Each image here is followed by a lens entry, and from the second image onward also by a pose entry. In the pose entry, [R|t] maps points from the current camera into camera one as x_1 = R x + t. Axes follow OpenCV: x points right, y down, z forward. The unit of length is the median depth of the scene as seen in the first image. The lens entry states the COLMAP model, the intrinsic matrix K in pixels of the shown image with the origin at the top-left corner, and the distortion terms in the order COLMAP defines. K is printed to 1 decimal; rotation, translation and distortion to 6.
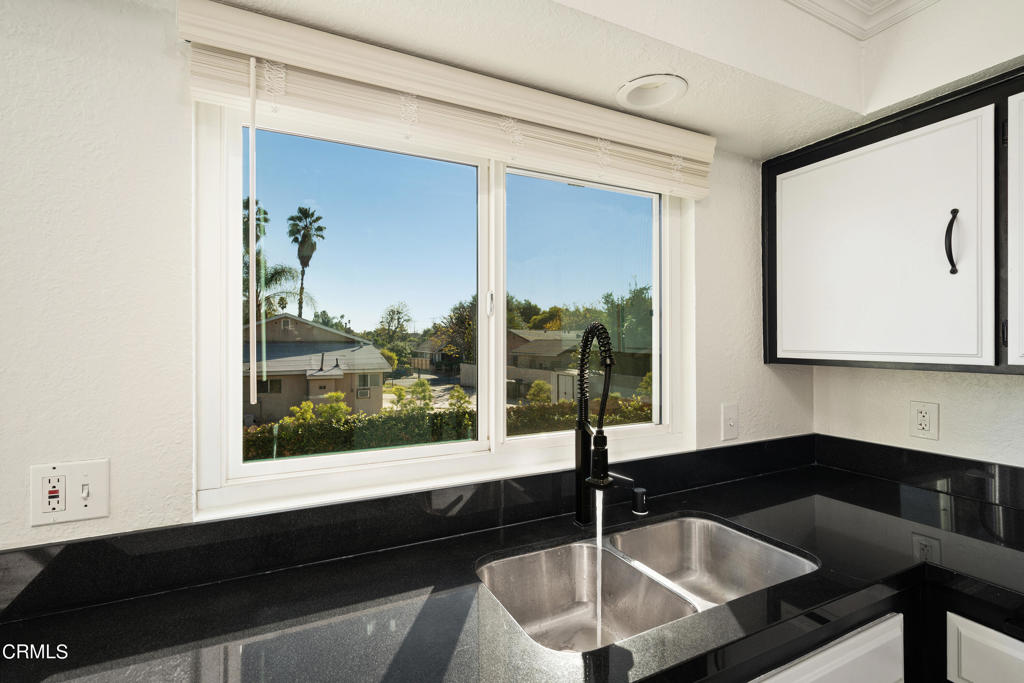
lens RADIAL K [[464.3, 0, 505.9], [0, 464.3, 338.2], [0, 0, 1]] dist [0.001146, -0.000542]
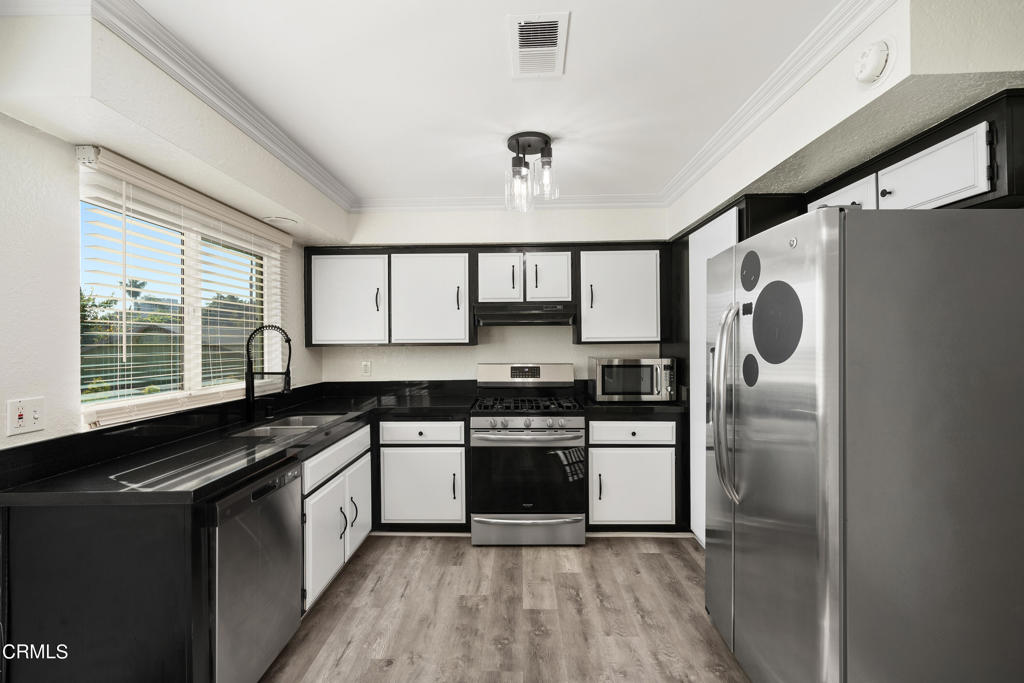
lens RADIAL K [[464.3, 0, 511.6], [0, 464.3, 340.6], [0, 0, 1]] dist [0.001146, -0.000542]
pose [[0.447947, -0.001432, 0.894059, -0.969813], [0.003440, 0.999994, -0.000122, 0.034373], [-0.894054, 0.003131, 0.447949, -0.801401]]
